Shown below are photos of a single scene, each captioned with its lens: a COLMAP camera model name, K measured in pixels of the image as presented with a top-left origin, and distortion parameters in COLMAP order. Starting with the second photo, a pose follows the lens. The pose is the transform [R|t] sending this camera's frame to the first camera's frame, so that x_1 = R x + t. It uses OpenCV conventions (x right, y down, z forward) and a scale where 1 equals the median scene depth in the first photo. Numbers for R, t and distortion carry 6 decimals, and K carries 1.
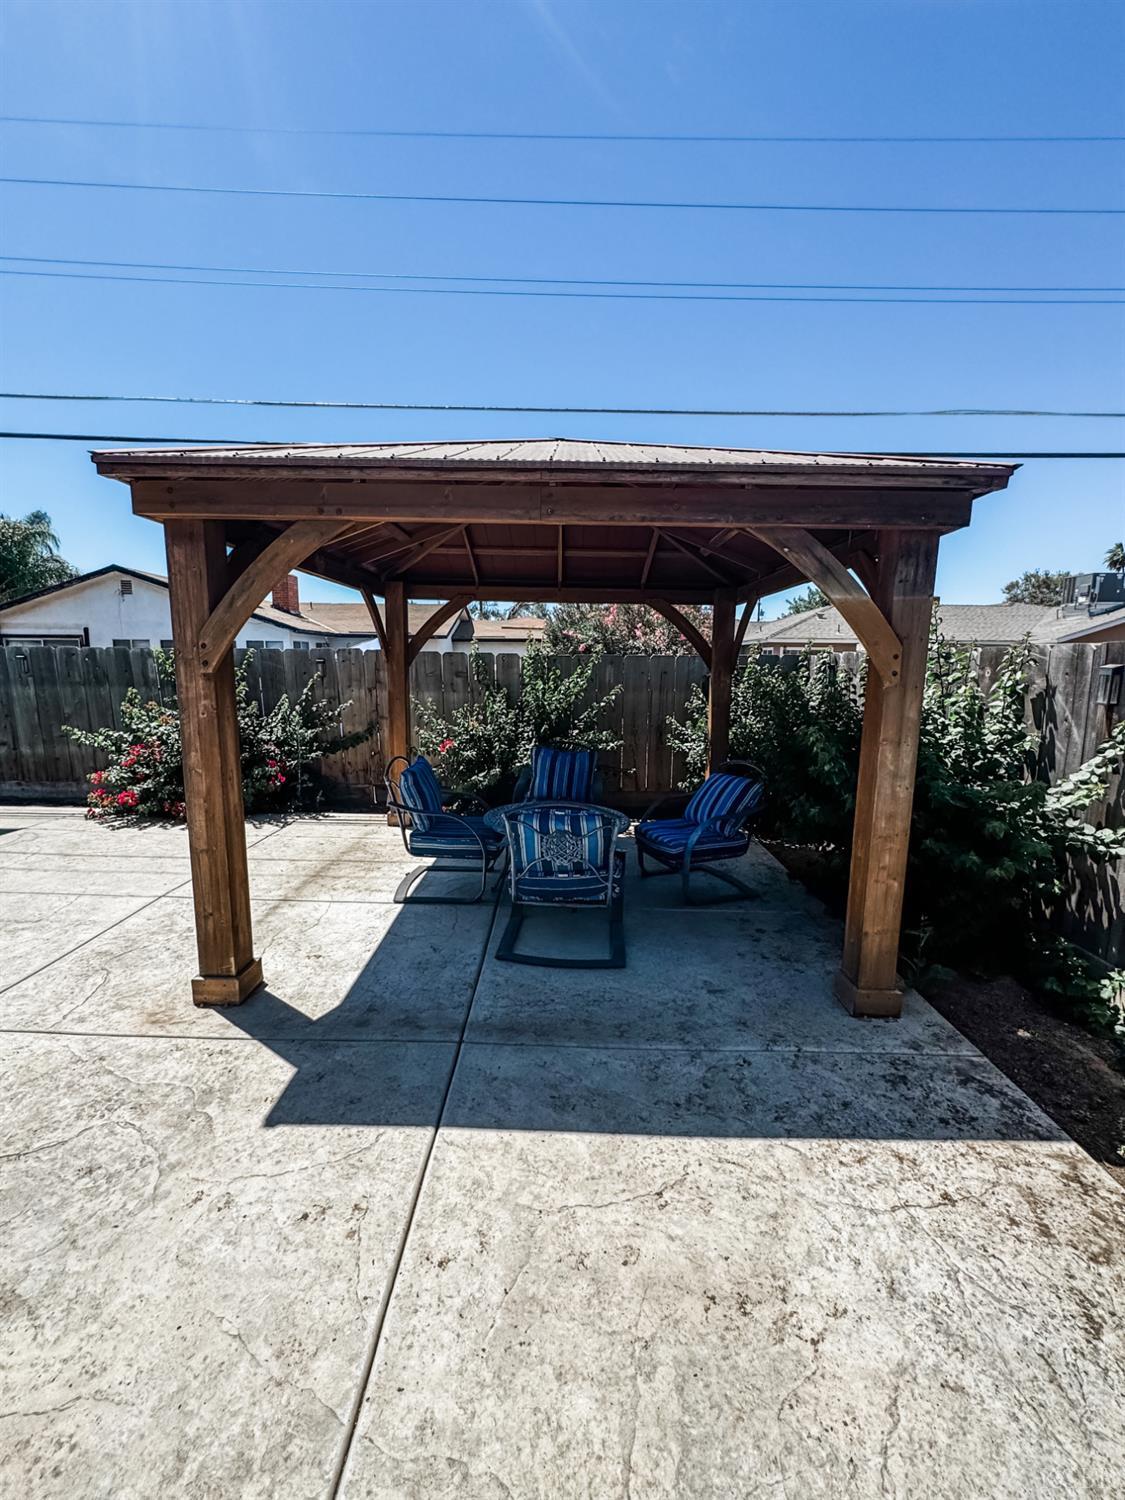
lens RADIAL K [[602.5, 0, 563.6], [0, 602.5, 749.8], [0, 0, 1]] dist [-0.004109, 0.000692]
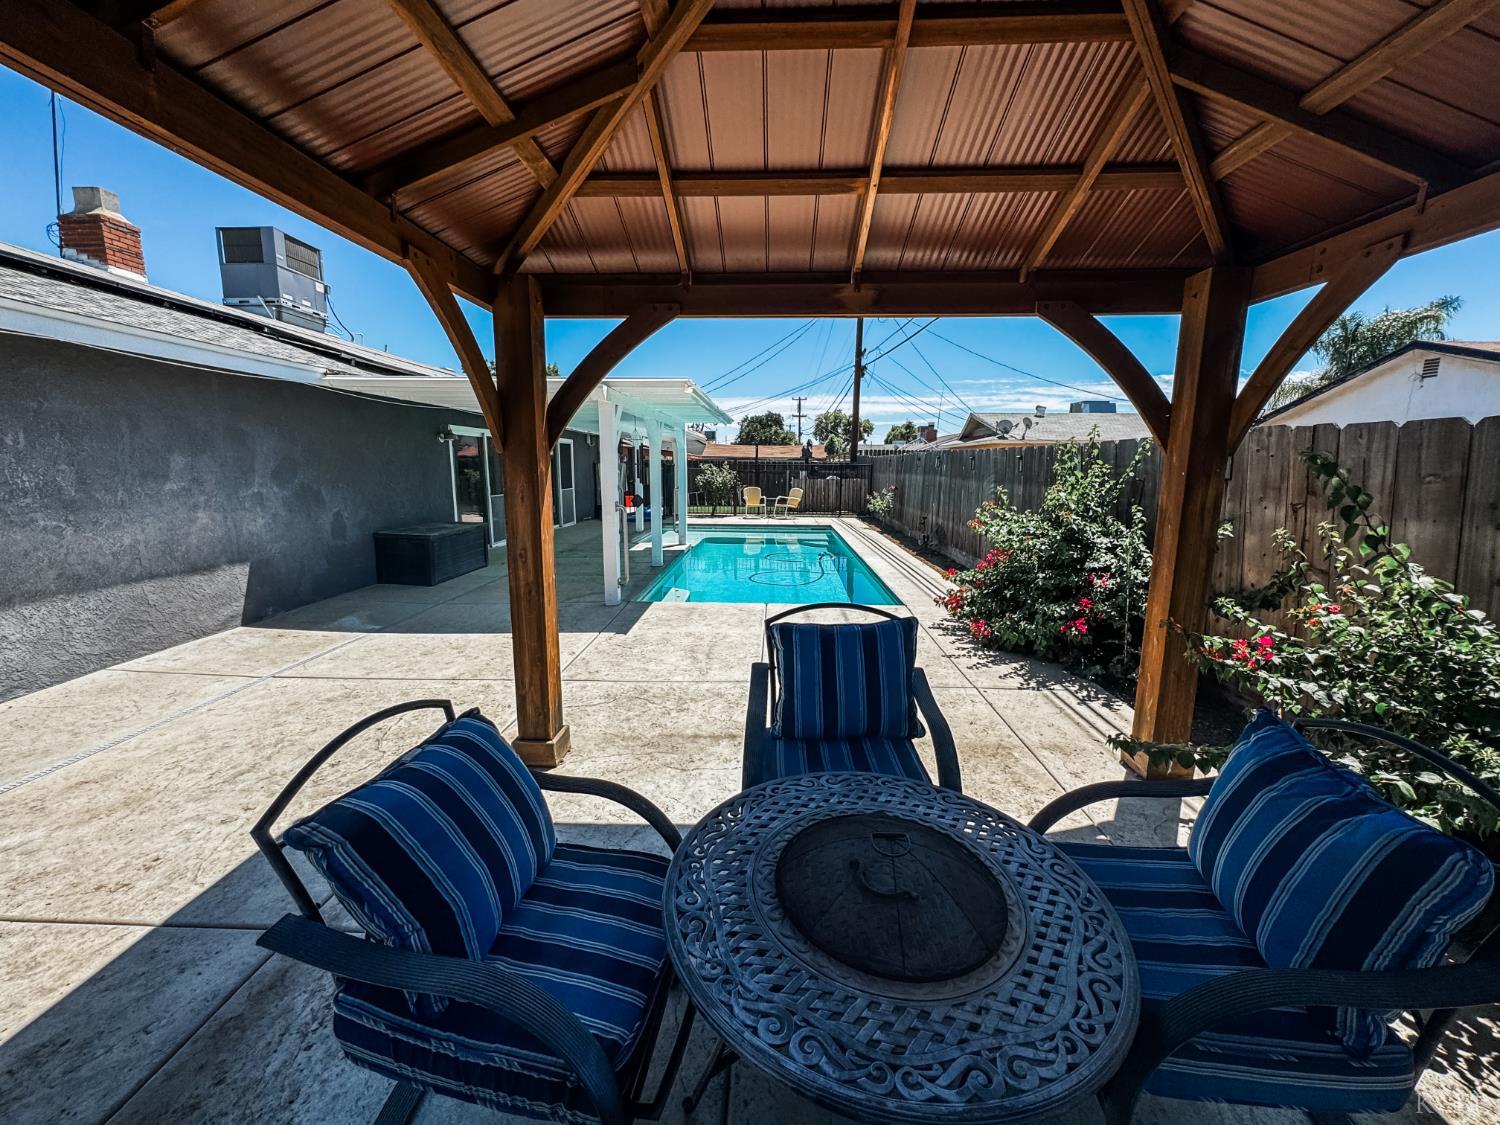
lens RADIAL K [[602.5, 0, 748.4], [0, 602.5, 562.3], [0, 0, 1]] dist [-0.004109, 0.000692]
pose [[-0.037294, 0.150320, -0.987934, 0.417048], [-0.149999, 0.976579, 0.154254, -0.145306], [0.987983, 0.153942, -0.013872, 1.283145]]
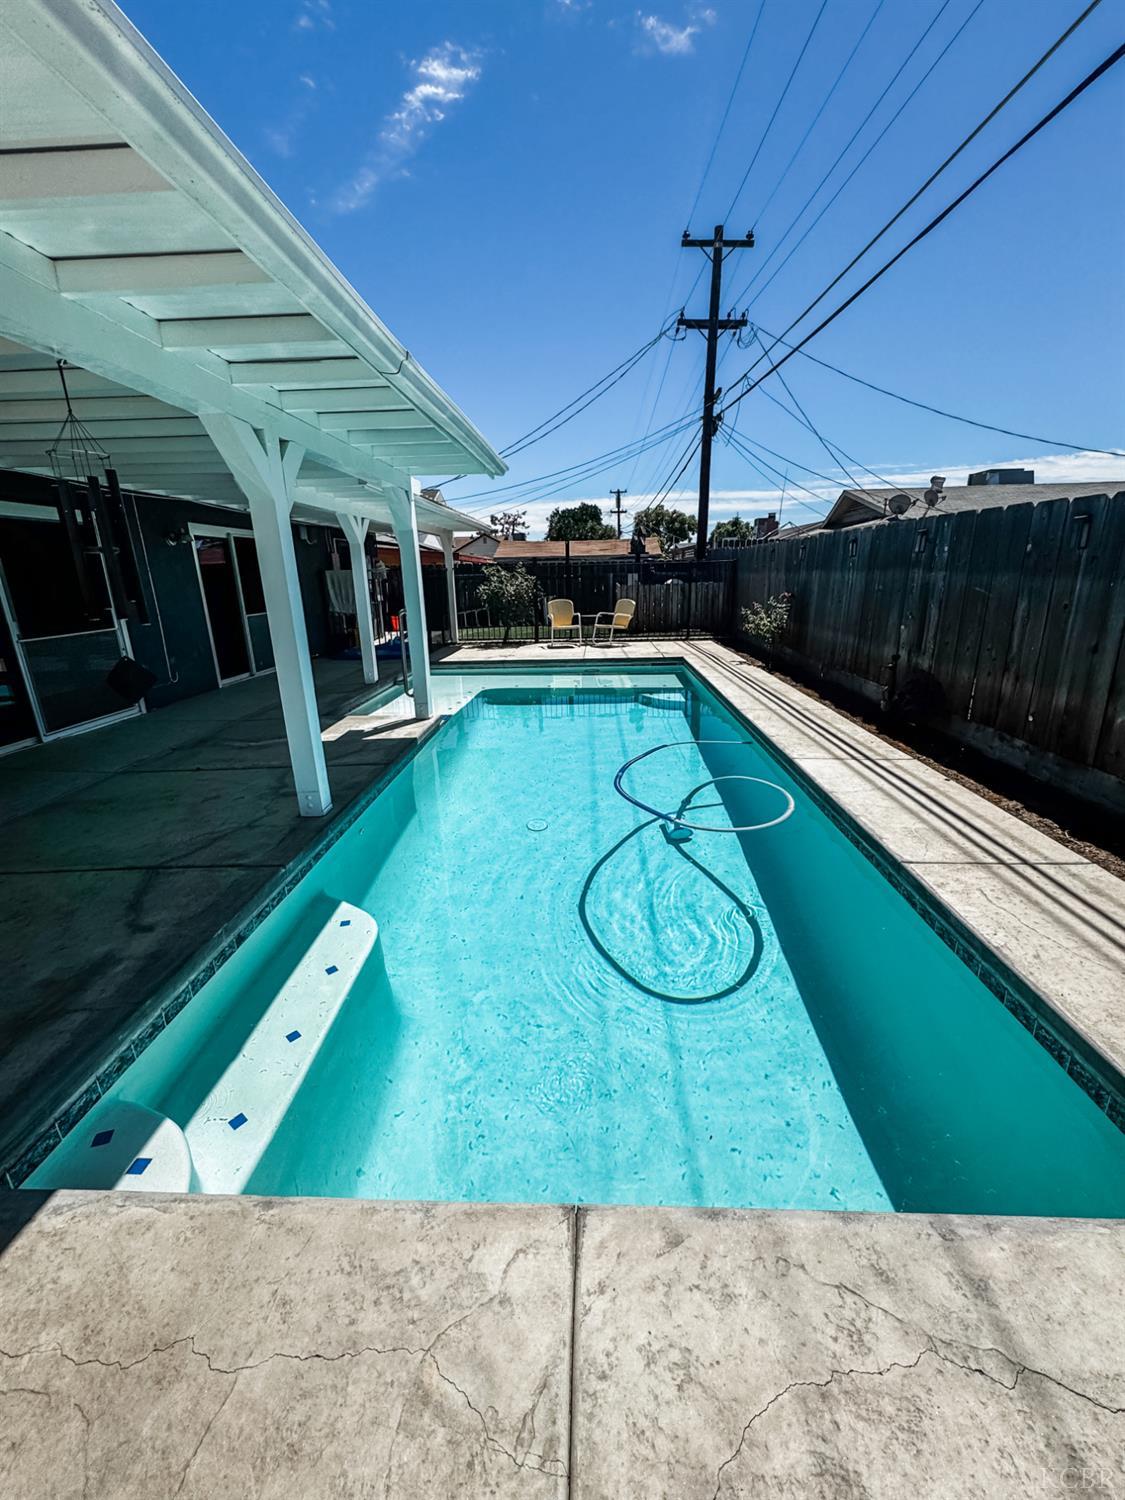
lens RADIAL K [[602.5, 0, 563.5], [0, 602.5, 749.3], [0, 0, 1]] dist [-0.004109, 0.000692]
pose [[-0.039348, 0.274888, -0.960671, -1.306681], [-0.119502, 0.953220, 0.277651, -0.127178], [0.992054, 0.125727, -0.004658, 1.288514]]
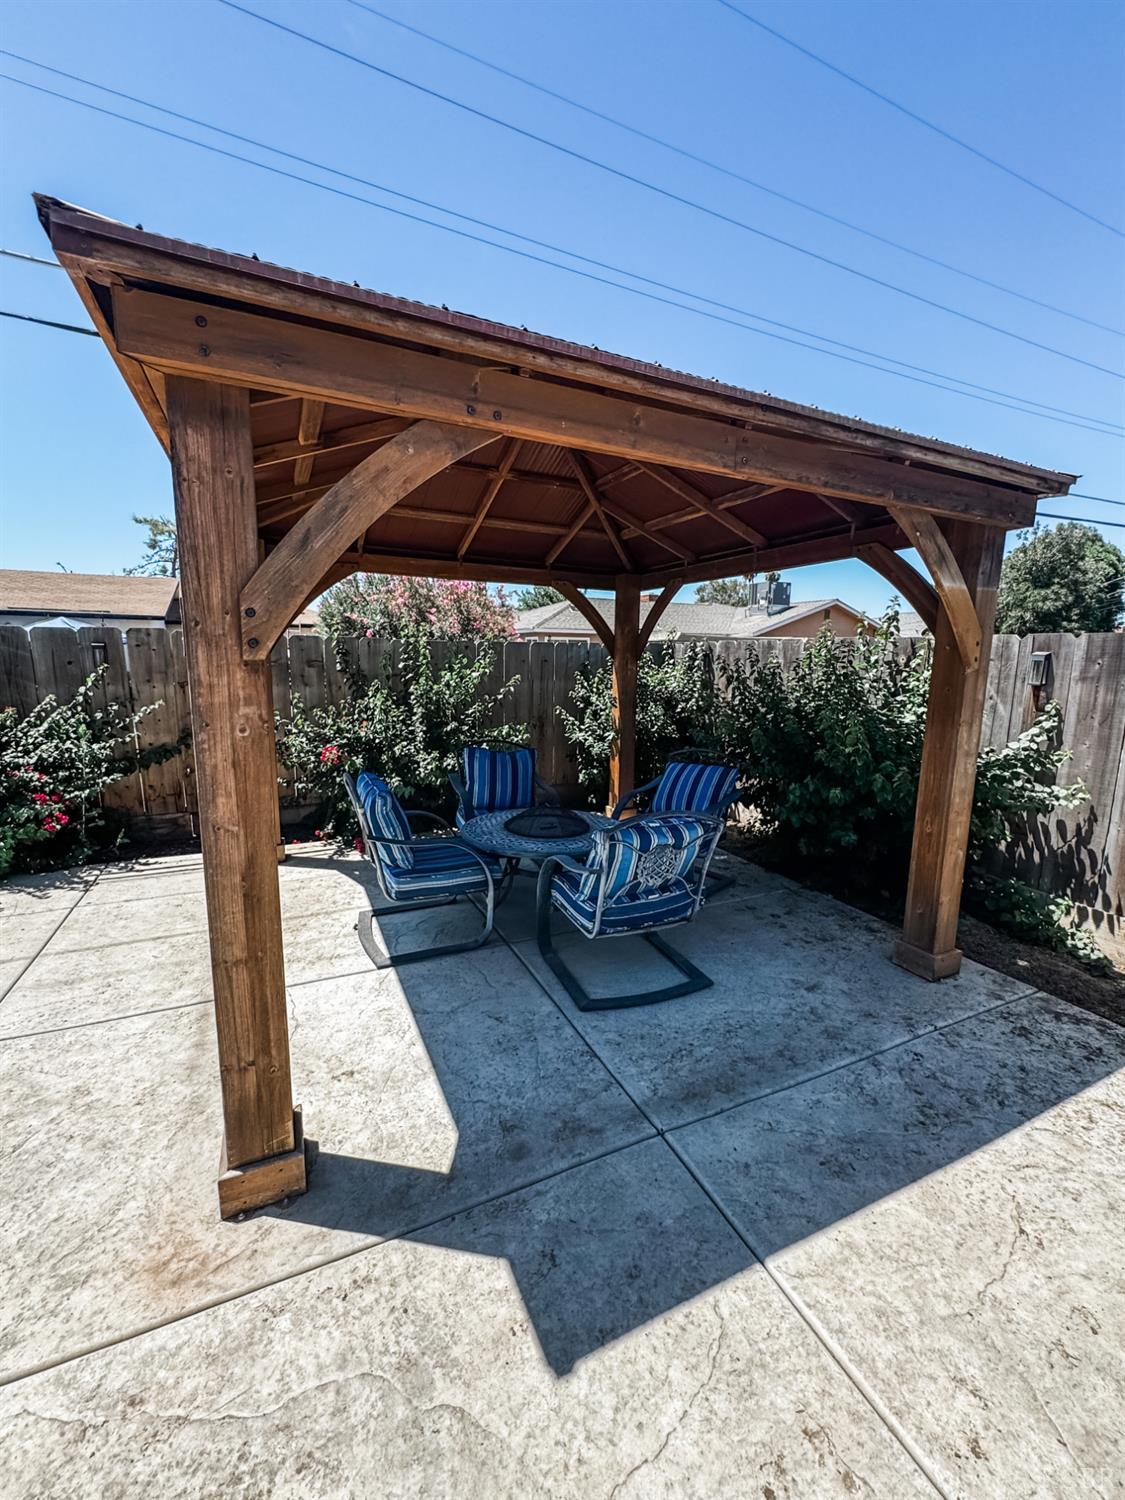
lens RADIAL K [[602.5, 0, 564.2], [0, 602.5, 749.8], [0, 0, 1]] dist [-0.004109, 0.000692]
pose [[0.899437, -0.066212, 0.432006, -0.502106], [0.058607, 0.997802, 0.030910, -0.035994], [-0.433103, -0.002483, 0.901341, 0.299638]]
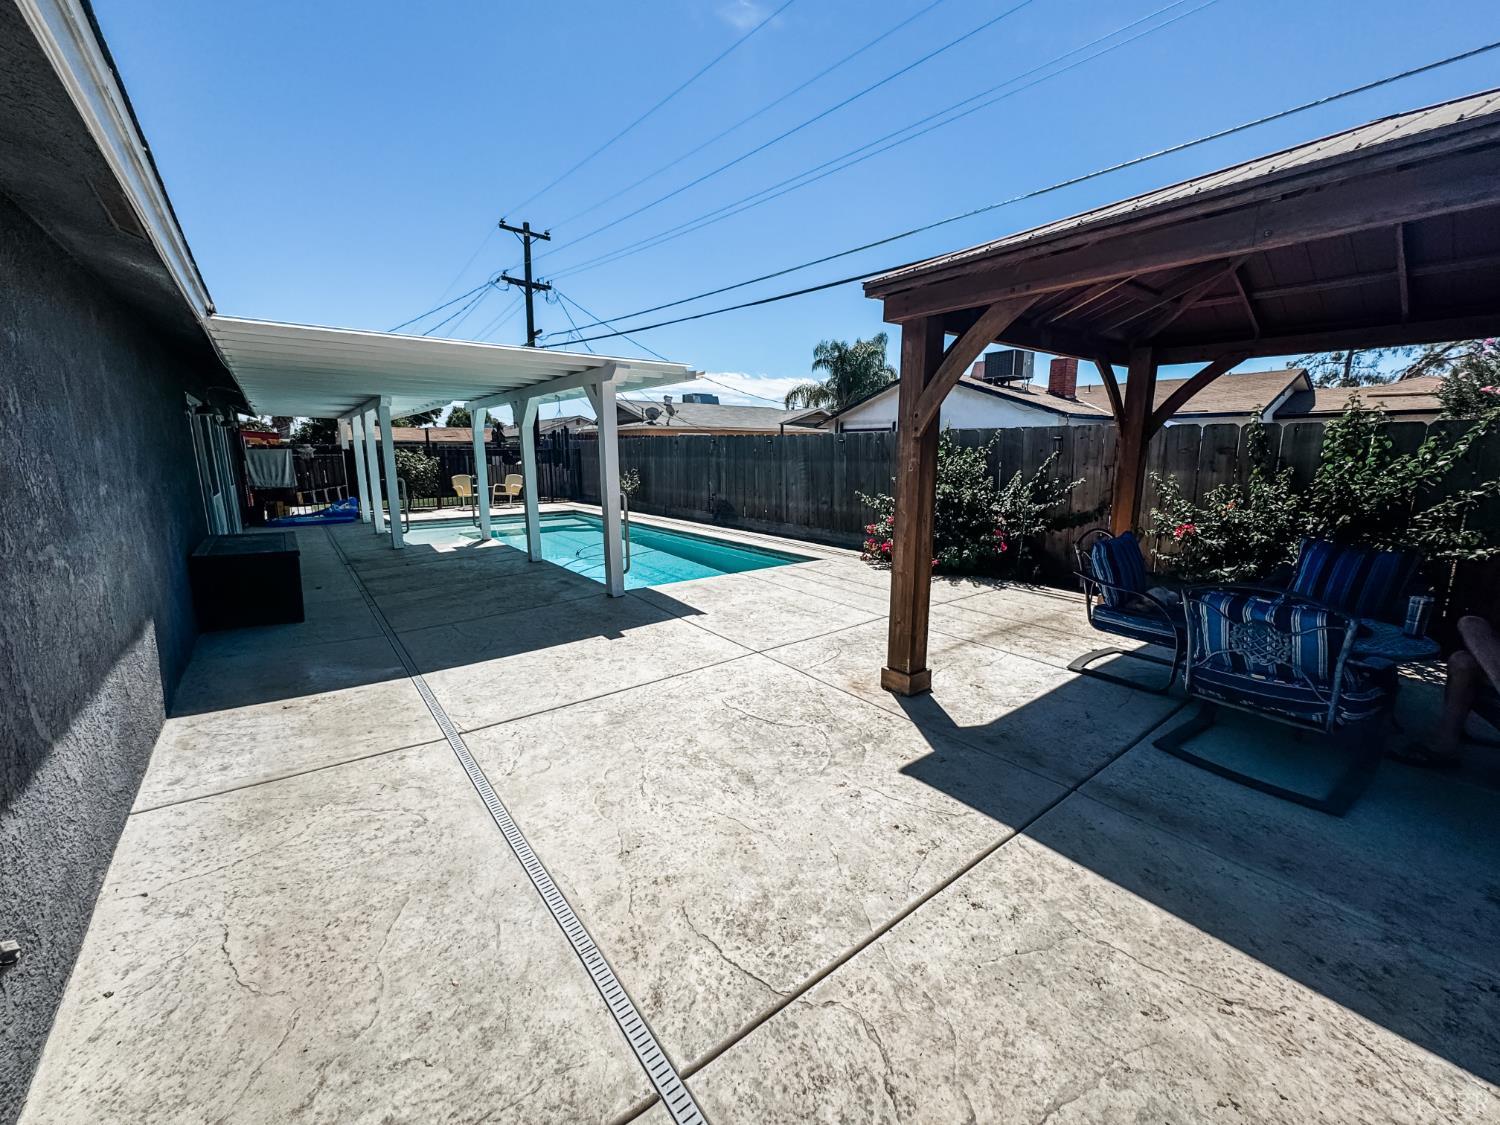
lens RADIAL K [[602.5, 0, 749.5], [0, 602.5, 561.8], [0, 0, 1]] dist [-0.004109, 0.000692]
pose [[0.615923, 0.133349, -0.776439, 0.201918], [-0.105020, 0.990672, 0.086834, 0.056797], [0.780775, 0.028059, 0.624182, -0.077164]]
